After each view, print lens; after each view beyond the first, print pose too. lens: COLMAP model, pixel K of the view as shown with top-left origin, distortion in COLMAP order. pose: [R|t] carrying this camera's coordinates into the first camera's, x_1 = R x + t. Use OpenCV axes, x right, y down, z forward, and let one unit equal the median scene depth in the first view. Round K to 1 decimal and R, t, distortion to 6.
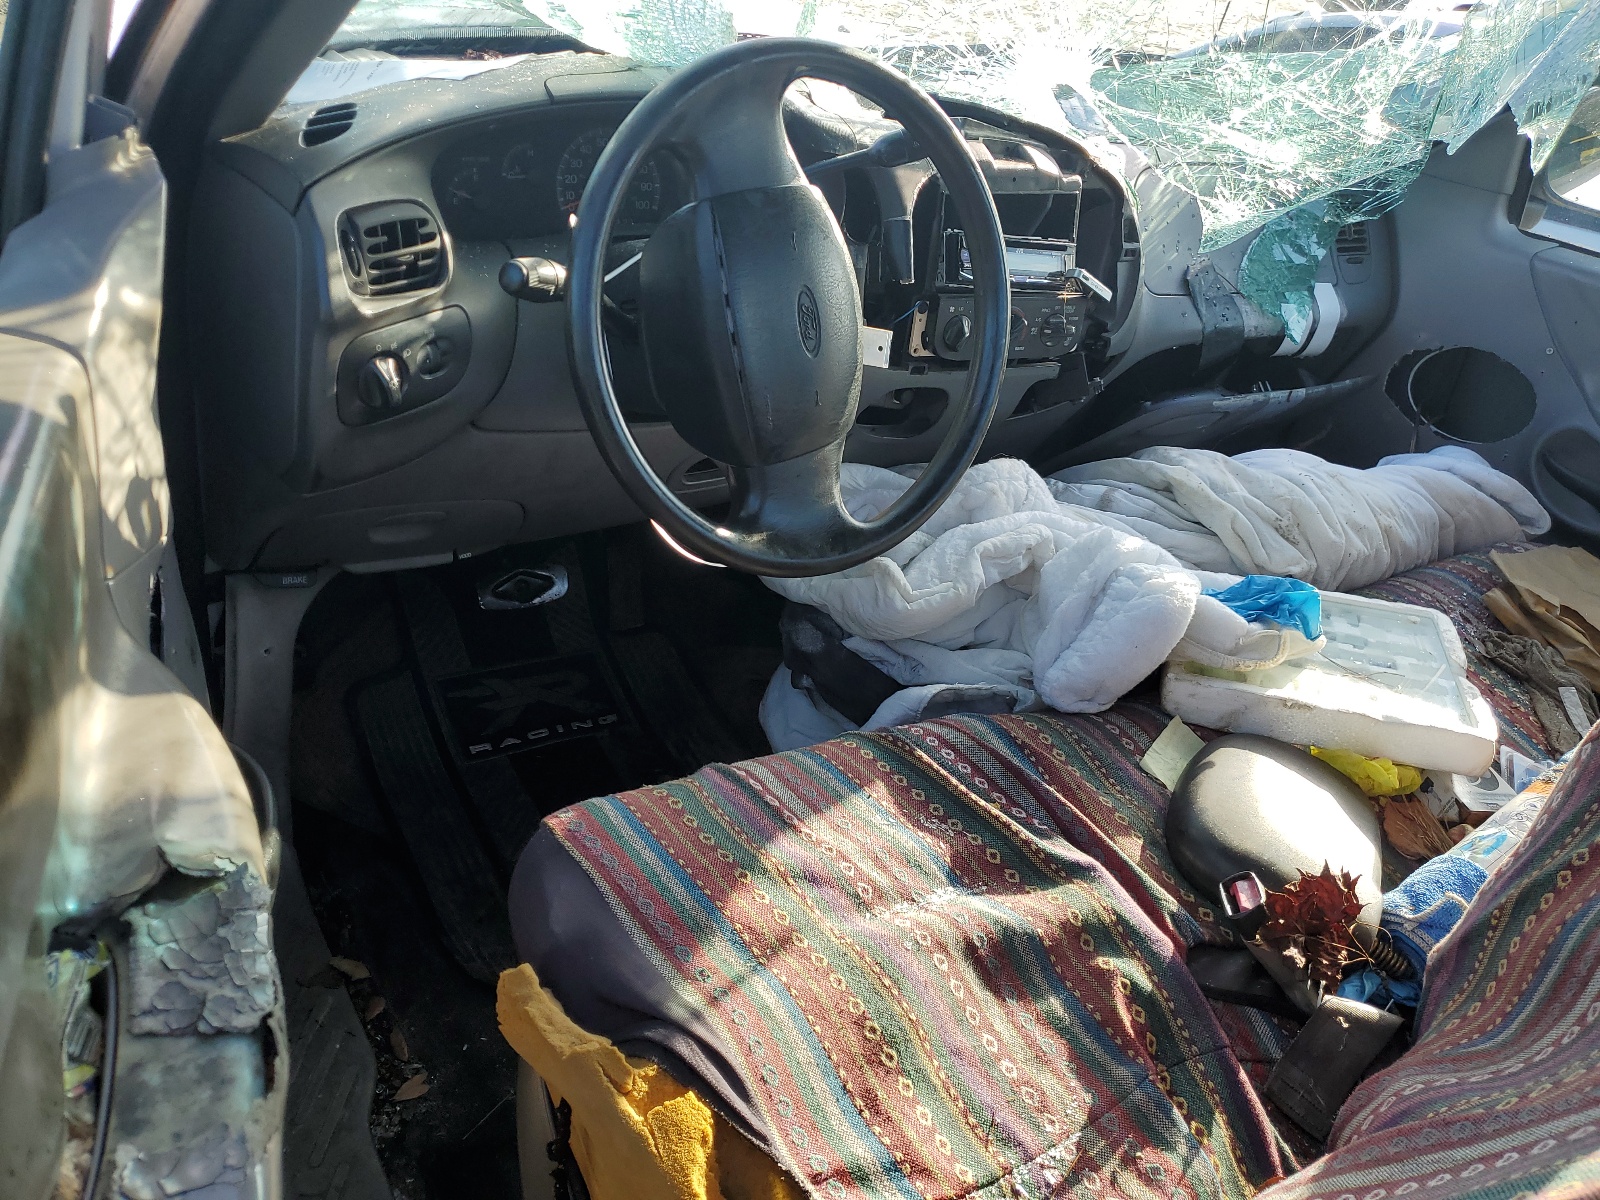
lens RADIAL K [[1212.5, 0, 800.0], [0, 1212.5, 600.0], [0, 0, 1]] dist [0.001419, -0.084365]
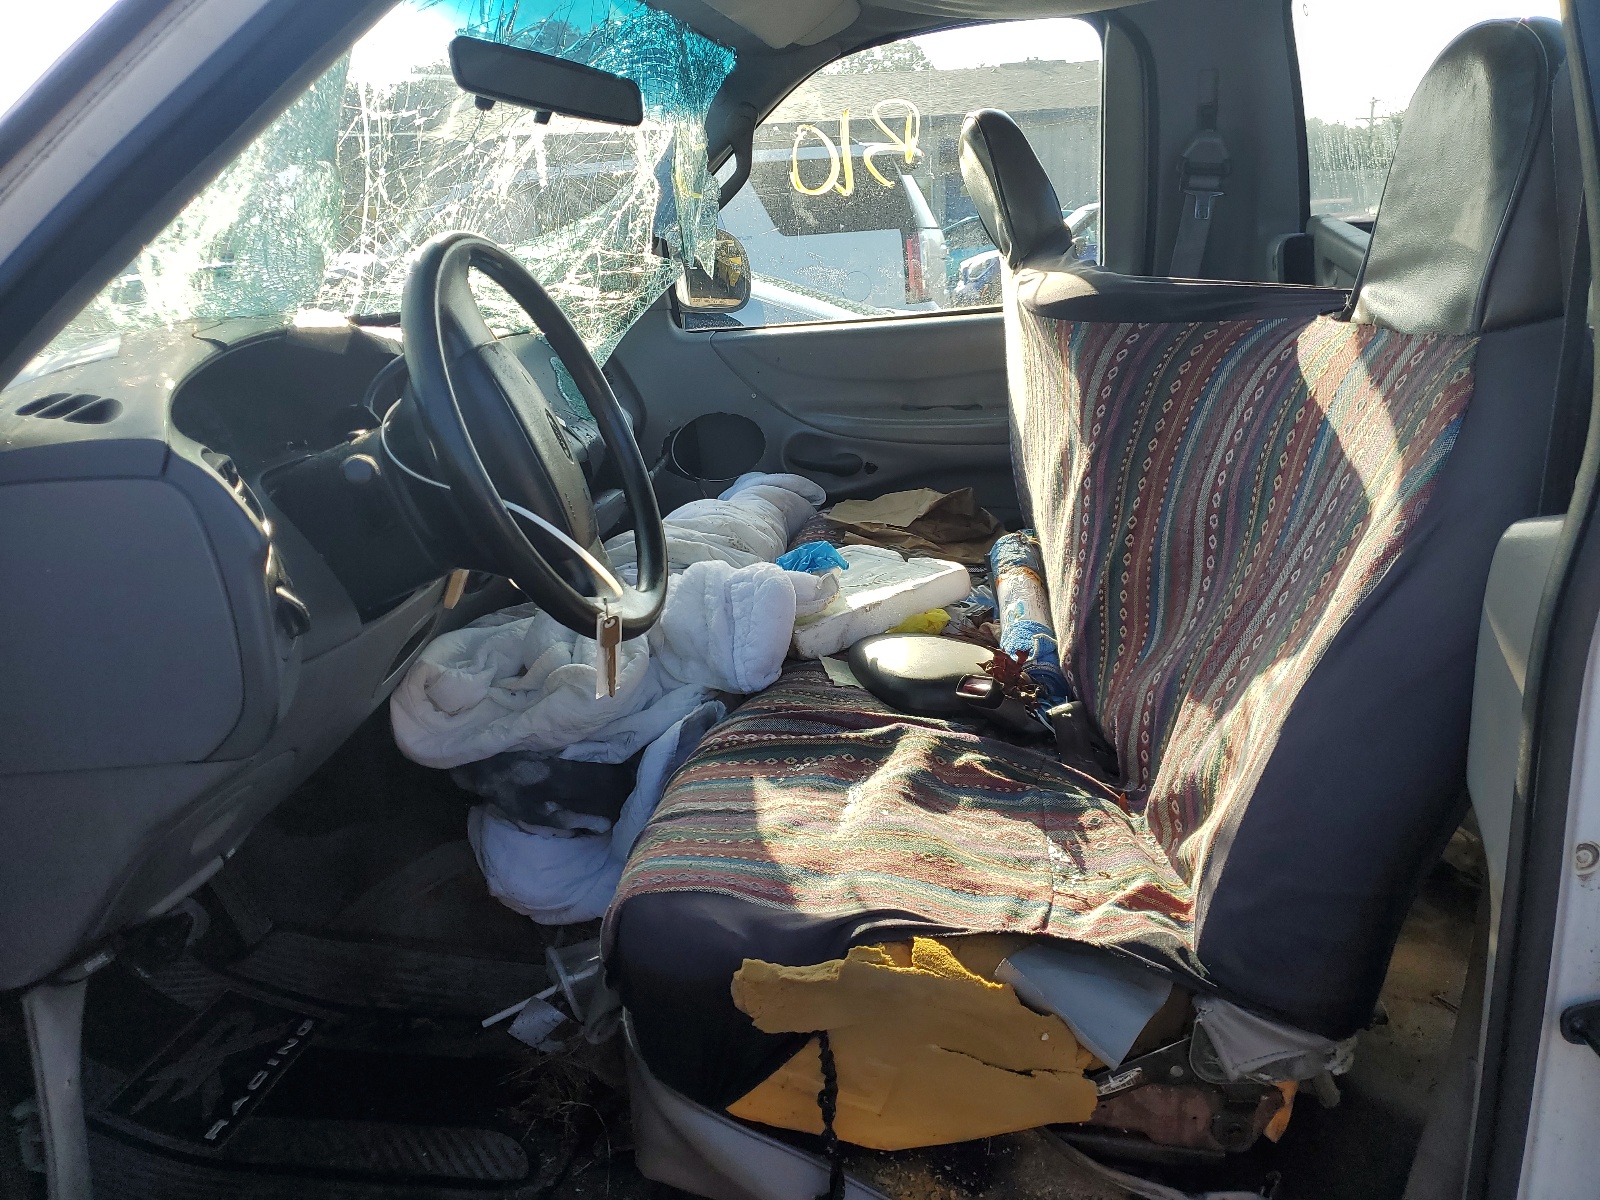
lens RADIAL K [[1212.5, 0, 800.0], [0, 1212.5, 600.0], [0, 0, 1]] dist [0.001419, -0.084365]
pose [[0.605096, -0.385541, 0.696575, -0.757957], [0.530122, 0.847876, 0.008781, 0.027088], [-0.593994, 0.363956, 0.717431, 0.025511]]
